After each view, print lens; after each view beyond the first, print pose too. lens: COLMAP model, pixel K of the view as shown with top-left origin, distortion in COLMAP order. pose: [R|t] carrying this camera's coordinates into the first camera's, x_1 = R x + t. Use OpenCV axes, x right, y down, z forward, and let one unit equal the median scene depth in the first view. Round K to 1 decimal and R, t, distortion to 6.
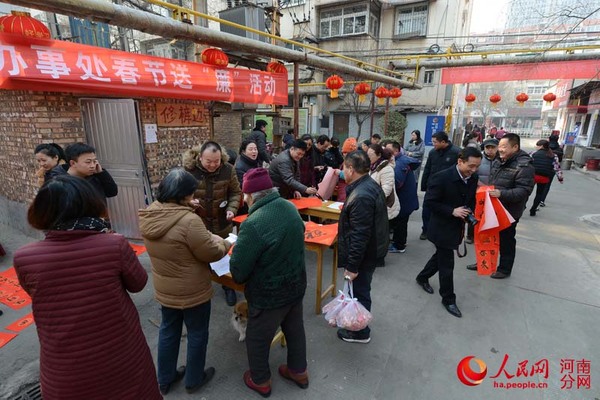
lens RADIAL K [[299.9, 0, 300.0], [0, 299.9, 200.0], [0, 0, 1]] dist [-0.003421, -0.000523]
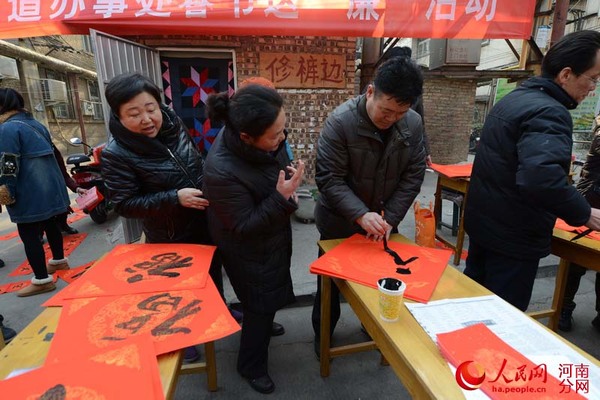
lens RADIAL K [[299.9, 0, 300.0], [0, 299.9, 200.0], [0, 0, 1]] dist [-0.003421, -0.000523]
pose [[0.657125, 0.178569, -0.732325, 0.159091], [-0.182264, 0.980347, 0.075497, -0.054567], [0.731414, 0.083866, 0.676757, 0.628268]]
